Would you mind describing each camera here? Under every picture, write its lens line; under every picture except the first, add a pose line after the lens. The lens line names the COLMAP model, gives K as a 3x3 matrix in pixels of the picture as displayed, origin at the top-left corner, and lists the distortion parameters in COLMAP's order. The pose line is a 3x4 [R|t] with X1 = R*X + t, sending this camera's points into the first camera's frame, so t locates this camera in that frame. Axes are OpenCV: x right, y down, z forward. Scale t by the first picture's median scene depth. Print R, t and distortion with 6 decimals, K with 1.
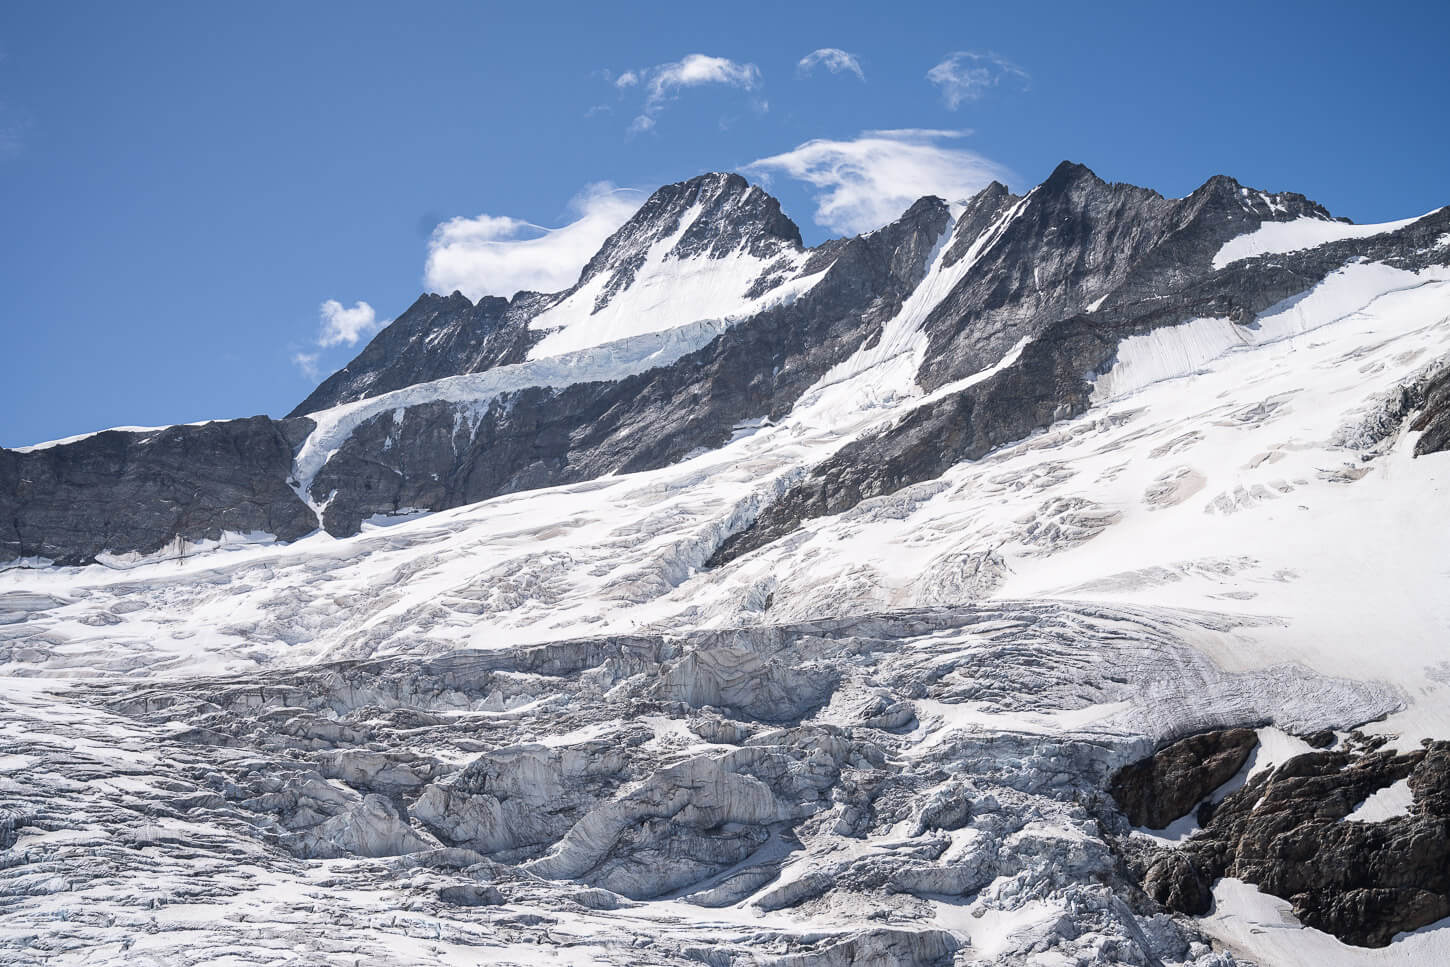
lens RADIAL K [[1678.2, 0, 719.2], [0, 1678.2, 487.9], [0, 0, 1]] dist [0.000126, 0.009447]
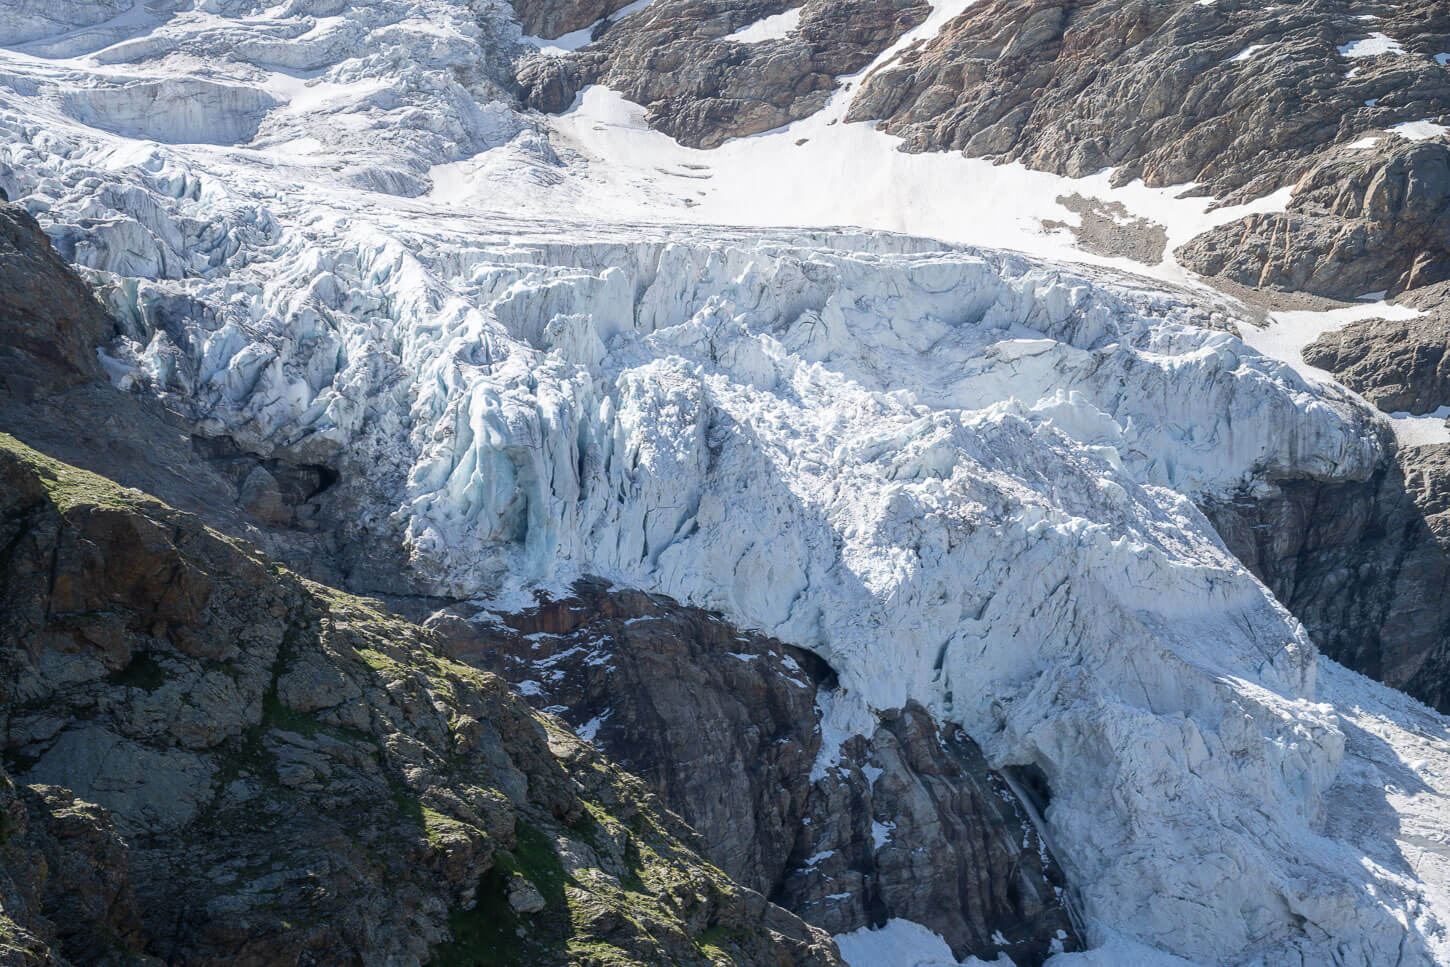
lens RADIAL K [[2449.3, 0, 730.2], [0, 2449.3, 477.6], [0, 0, 1]] dist [0.014985, 0.014359]
pose [[0.996914, 0.053942, 0.057032, 0.236328], [-0.068471, 0.952838, 0.295653, 0.005666], [-0.038394, -0.298646, 0.953591, -0.408289]]
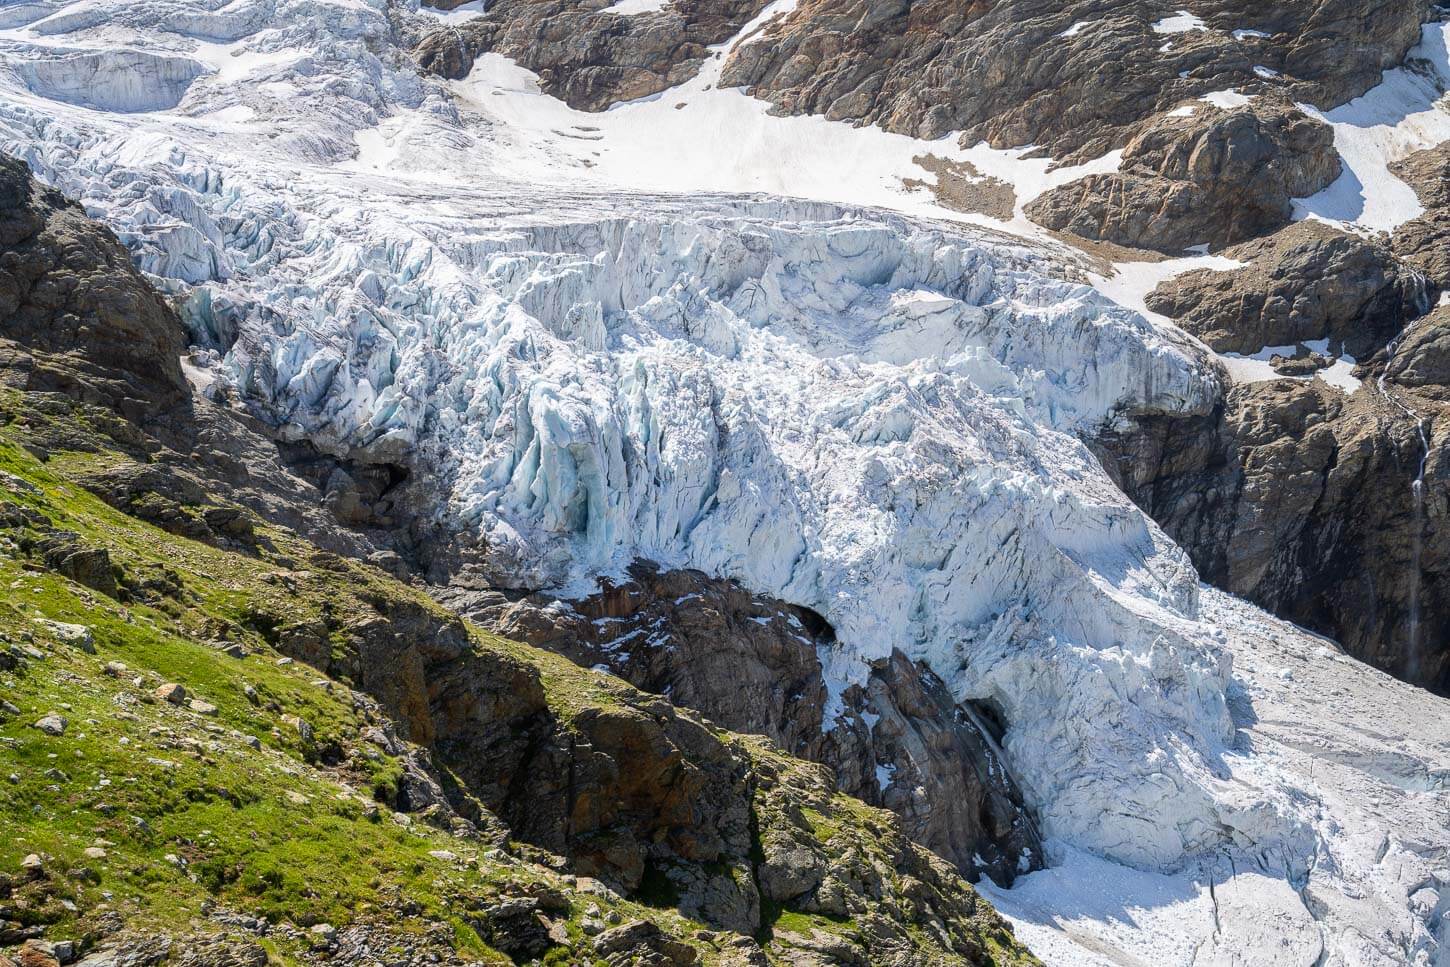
lens RADIAL K [[2094.9, 0, 734.7], [0, 2094.9, 484.5], [0, 0, 1]] dist [0.003866, 0.035305]
pose [[0.985307, 0.032363, 0.167696, 0.177952], [-0.089085, 0.935116, 0.342961, -0.000271], [-0.145716, -0.352861, 0.924260, -0.355925]]
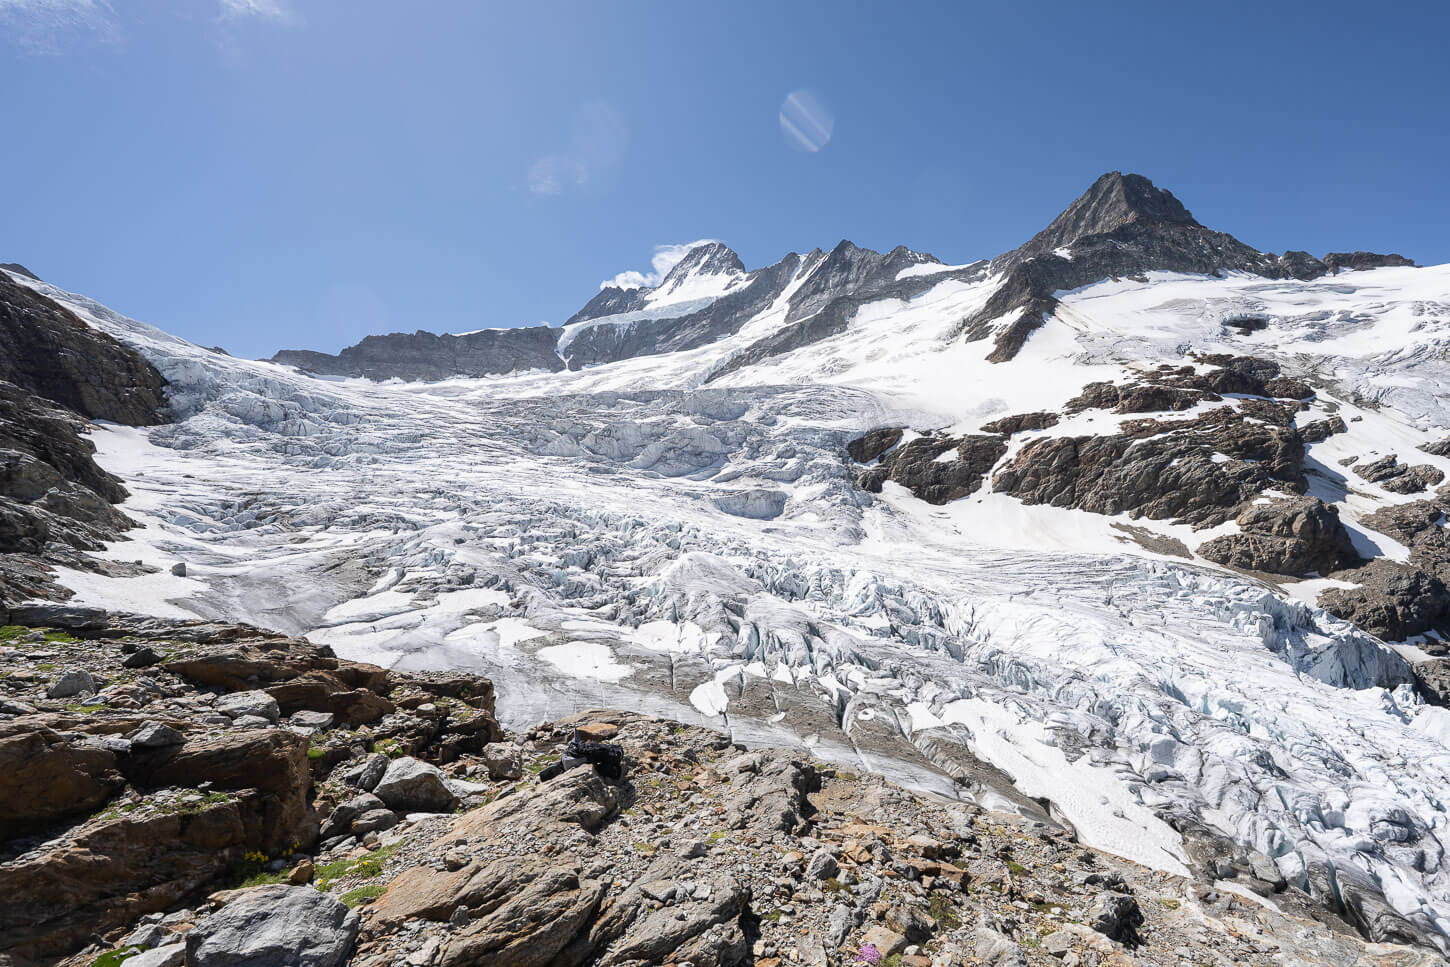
lens RADIAL K [[574.1, 0, 728.0], [0, 574.1, 486.9], [0, 0, 1]] dist [-0.001511, 0.000142]
pose [[0.999118, 0.029223, 0.030166, 0.012667], [-0.034614, 0.979716, 0.197377, 0.052037], [-0.023786, -0.198247, 0.979864, 0.072369]]
